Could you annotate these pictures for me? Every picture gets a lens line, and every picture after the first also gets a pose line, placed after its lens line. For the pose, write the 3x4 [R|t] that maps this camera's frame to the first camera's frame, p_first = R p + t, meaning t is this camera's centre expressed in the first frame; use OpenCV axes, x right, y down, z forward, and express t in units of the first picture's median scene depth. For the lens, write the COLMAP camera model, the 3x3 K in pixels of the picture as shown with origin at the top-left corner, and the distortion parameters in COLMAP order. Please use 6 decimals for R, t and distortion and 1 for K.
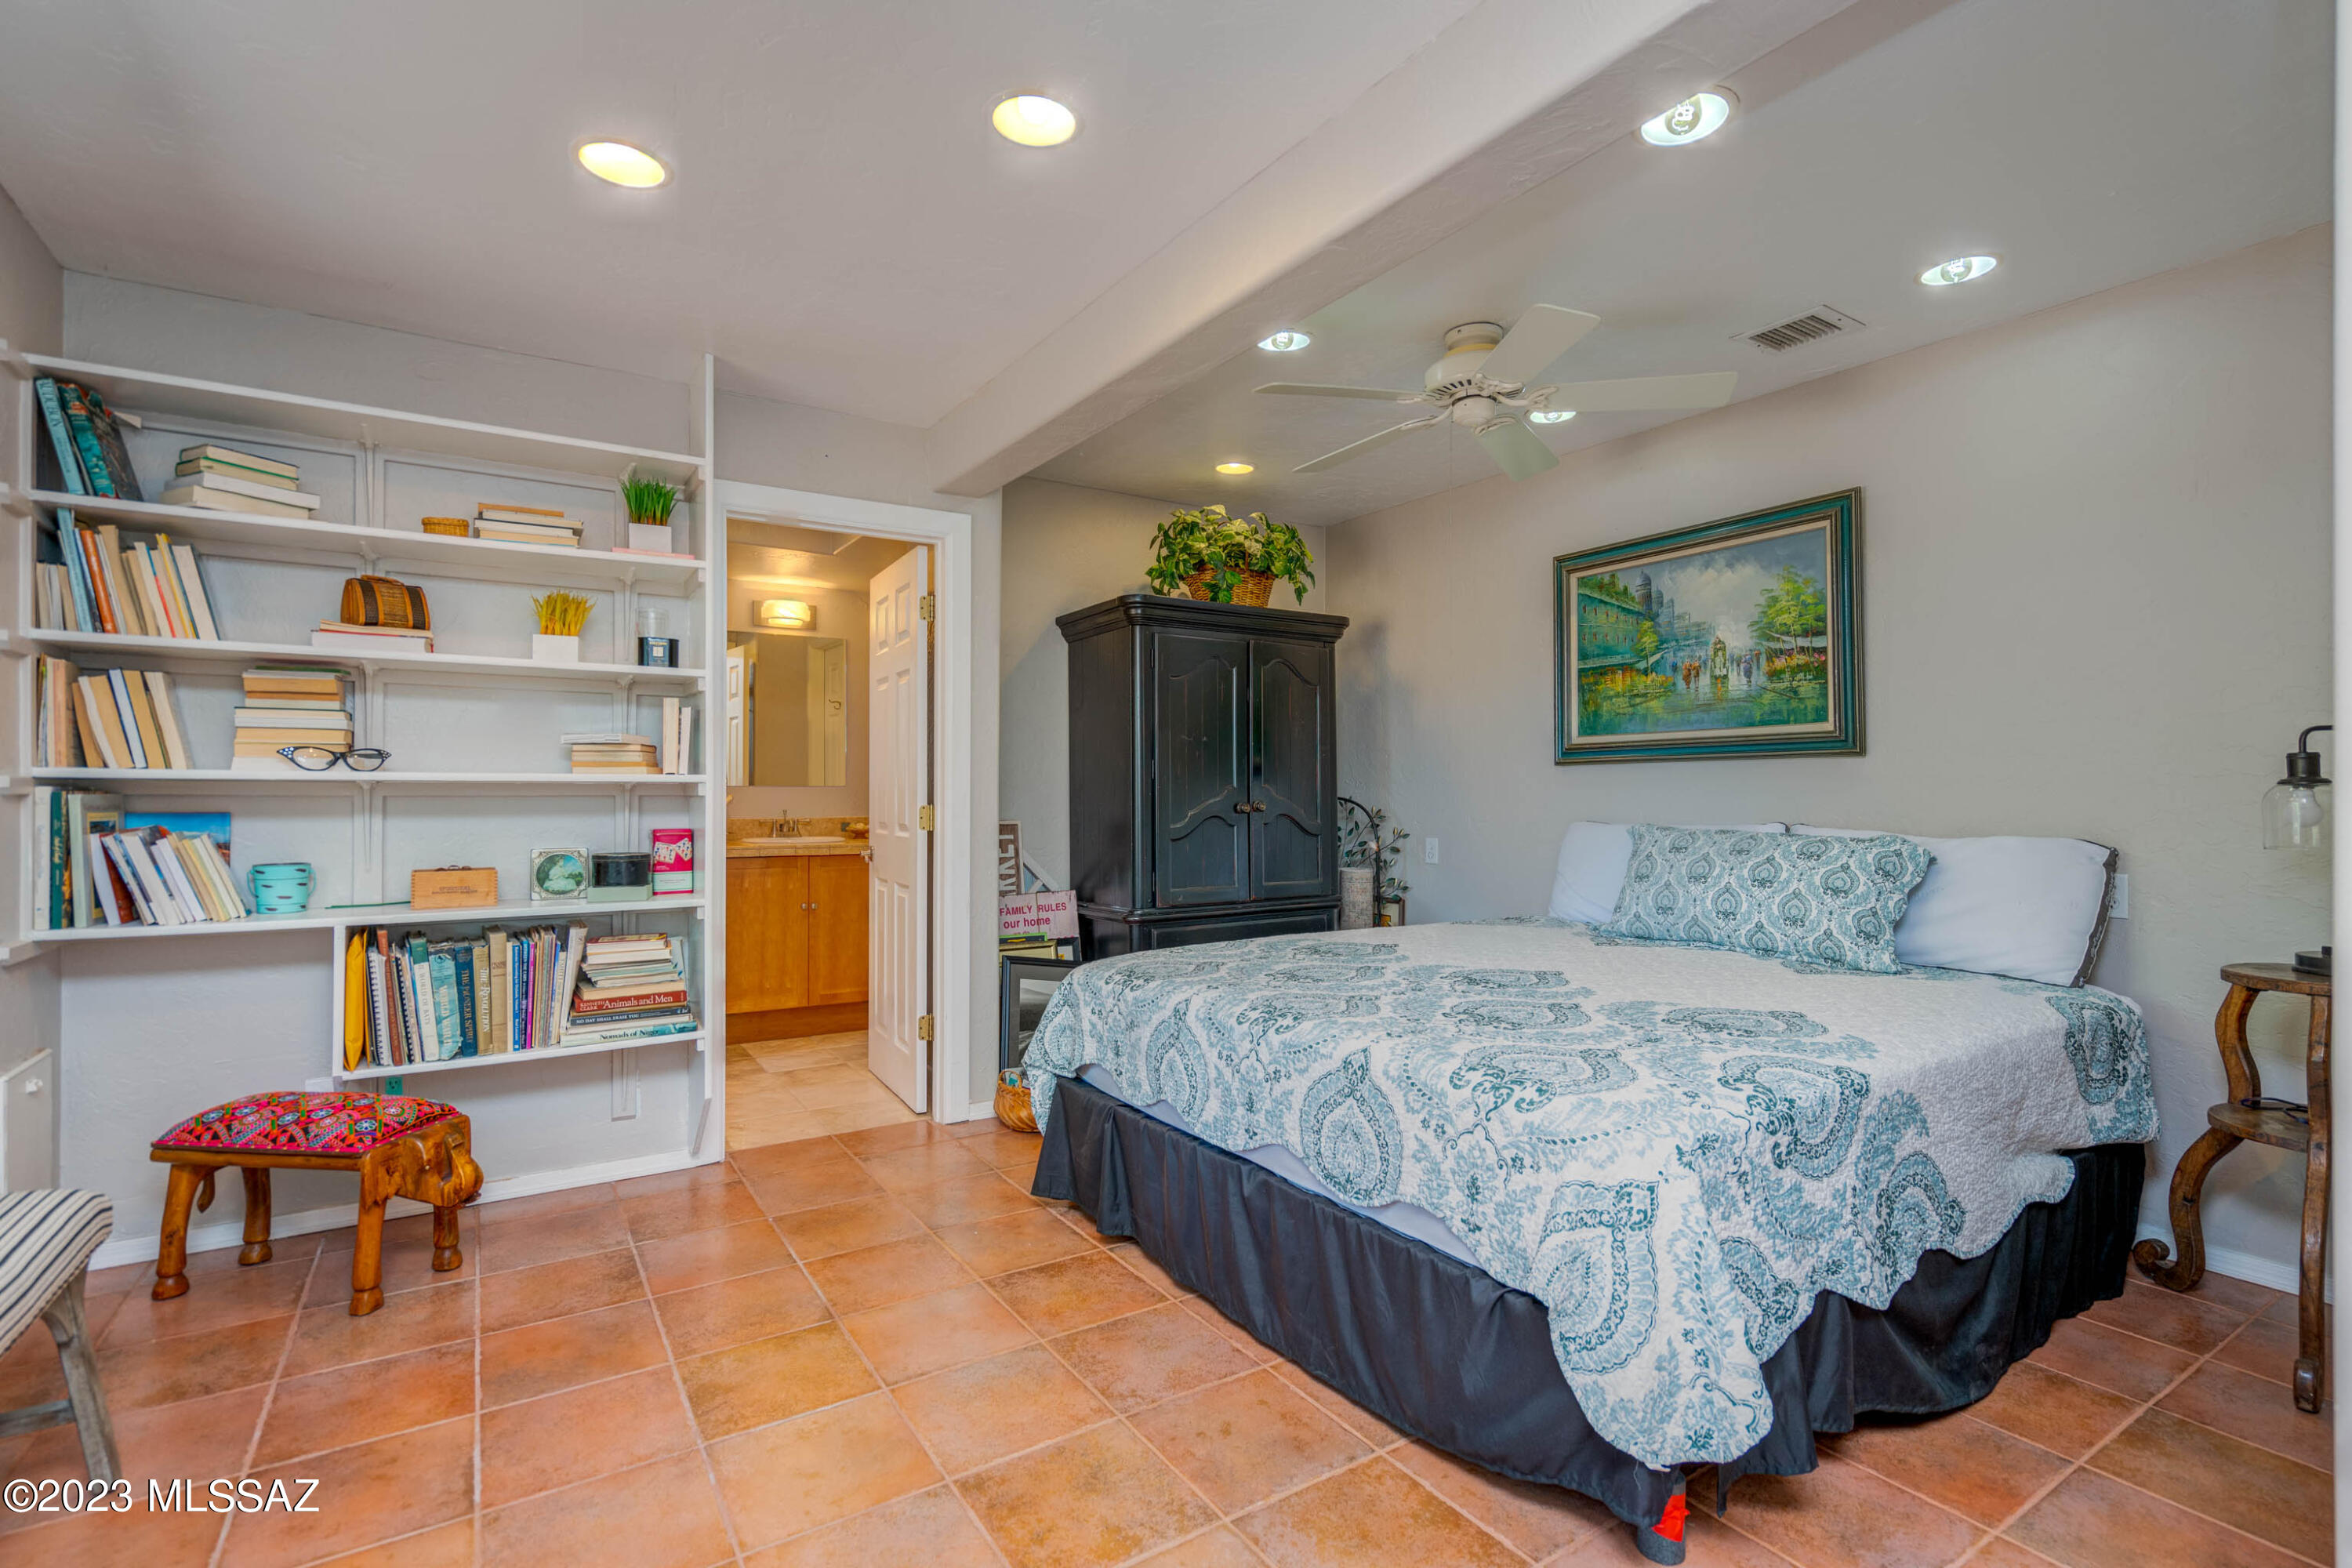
lens RADIAL K [[1079.1, 0, 1164.1], [0, 1079.1, 785.6], [0, 0, 1]] dist [-0.002619, -0.000009]
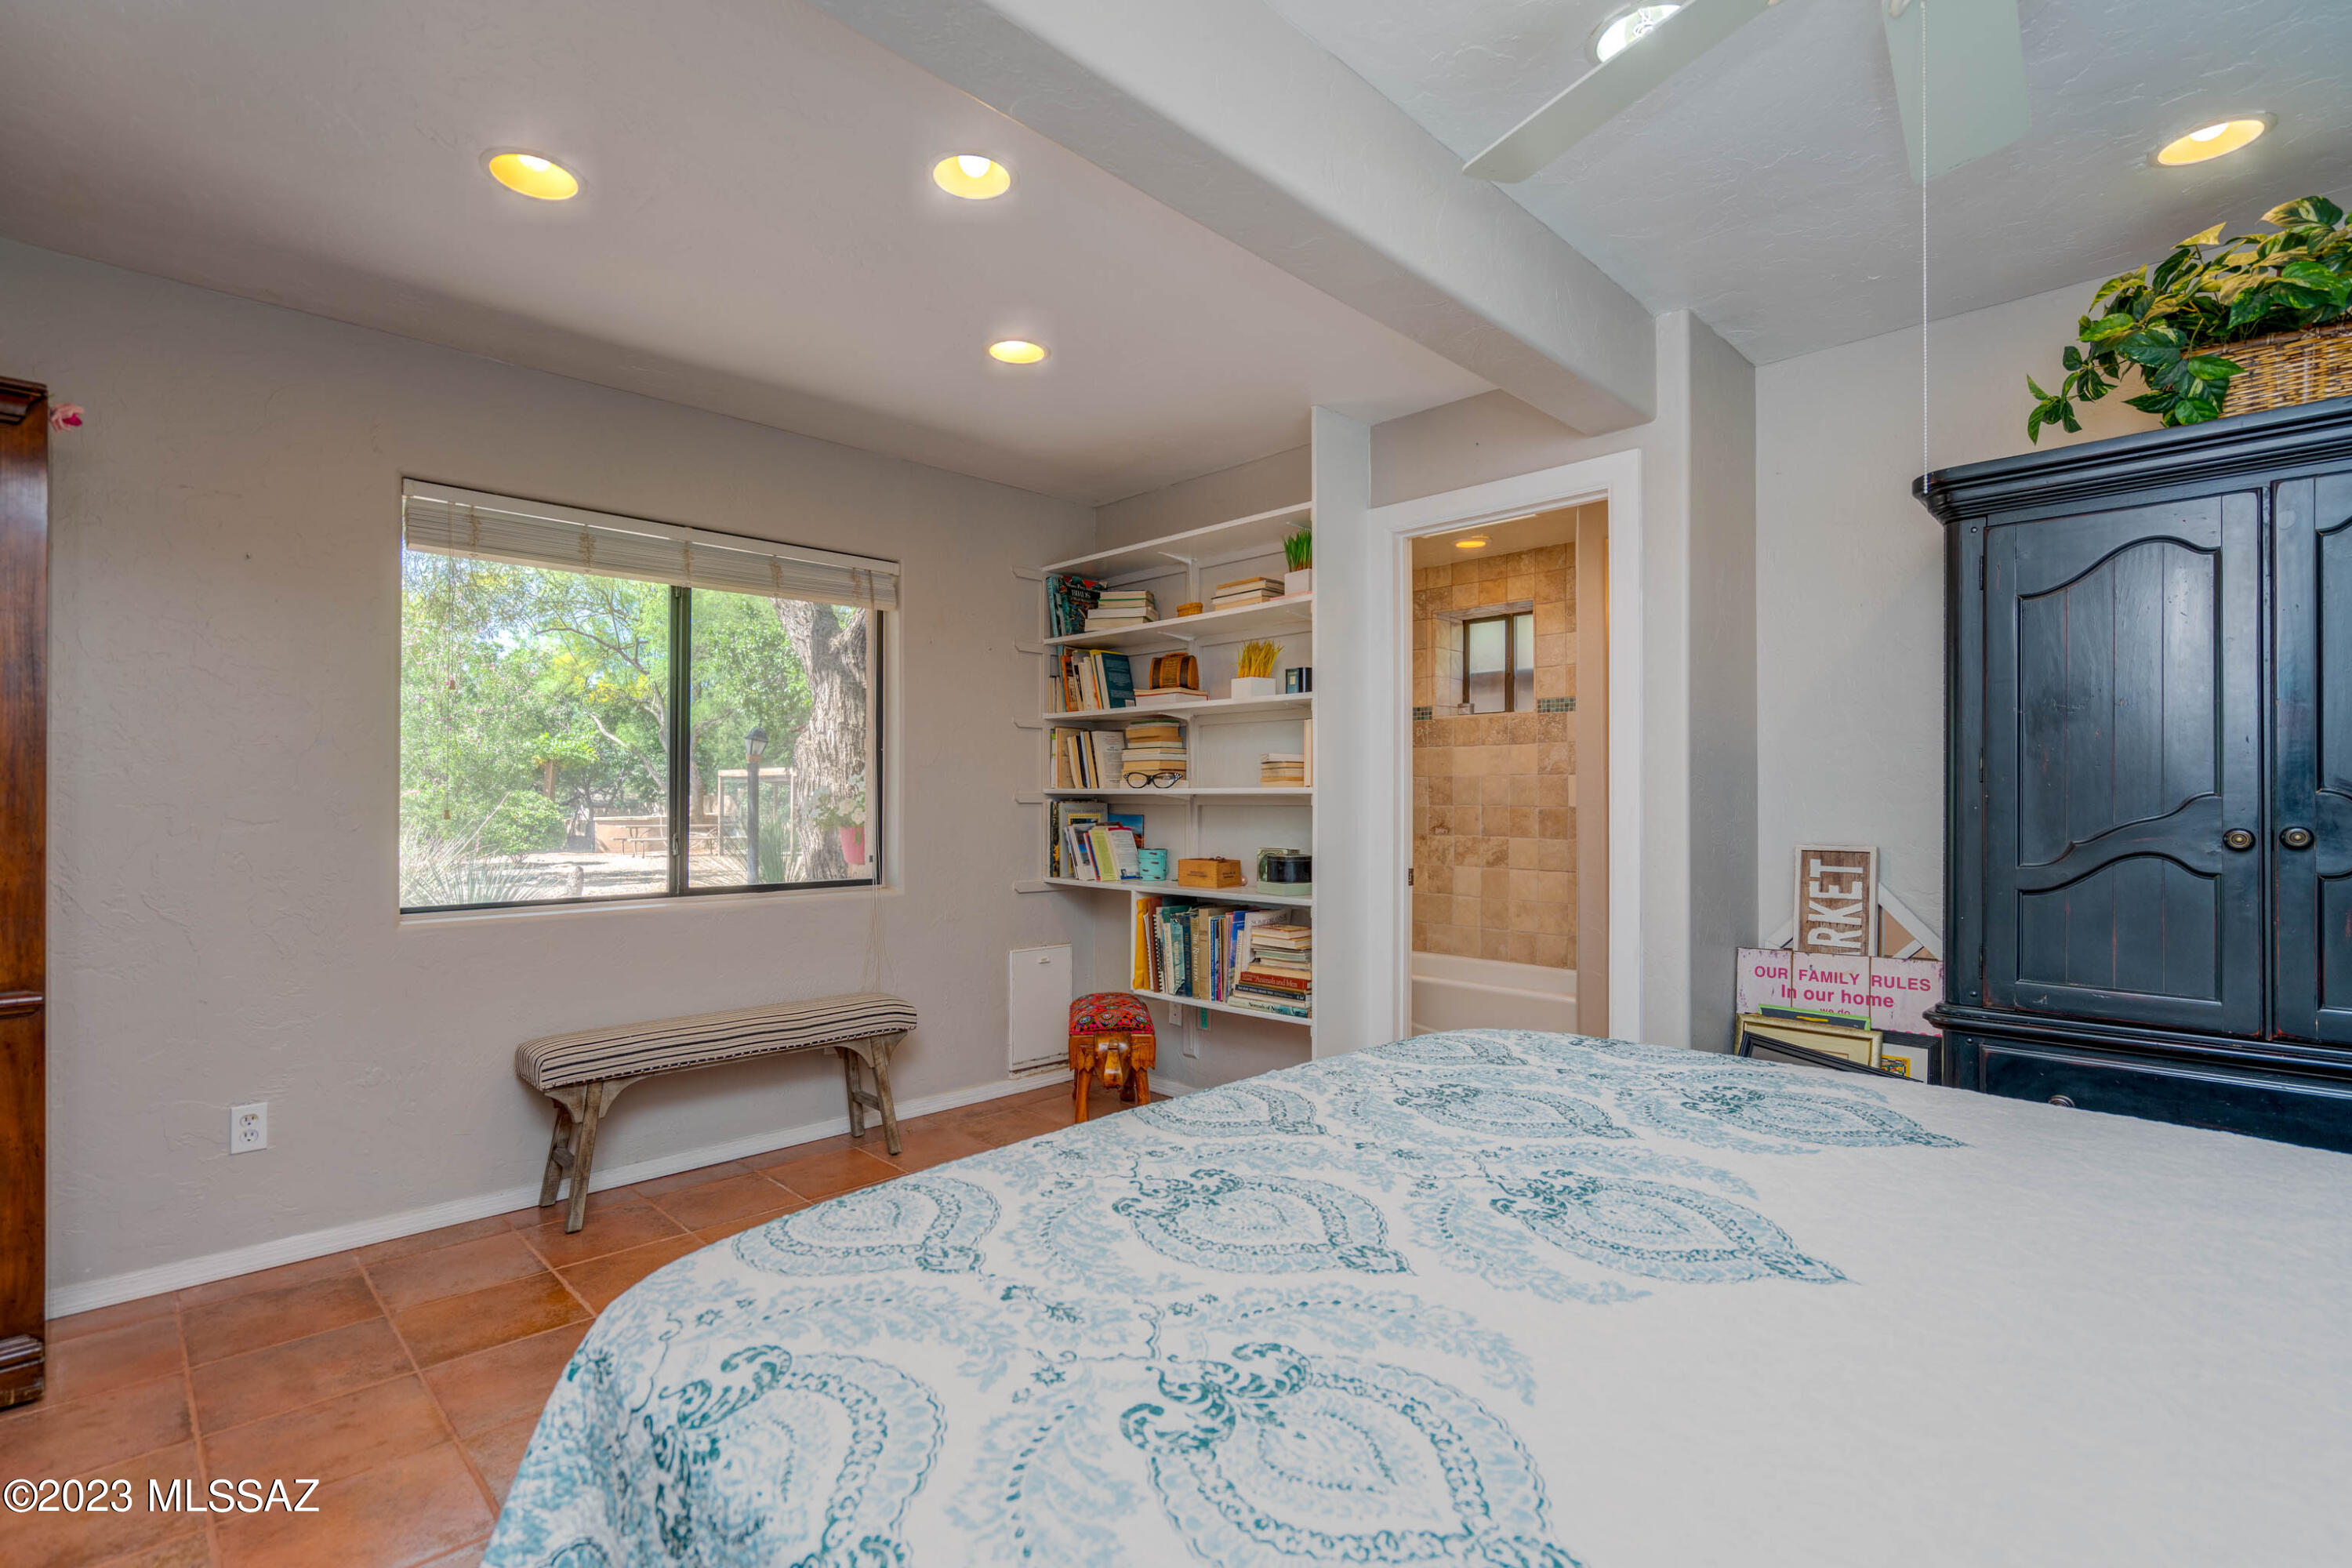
lens RADIAL K [[1079.1, 0, 1169.2], [0, 1079.1, 790.9], [0, 0, 1]] dist [-0.002619, -0.000009]
pose [[0.219077, -0.008151, -0.975674, 0.670693], [0.003115, 0.999966, -0.007654, 0.002139], [0.975703, -0.001363, 0.219094, 0.668857]]
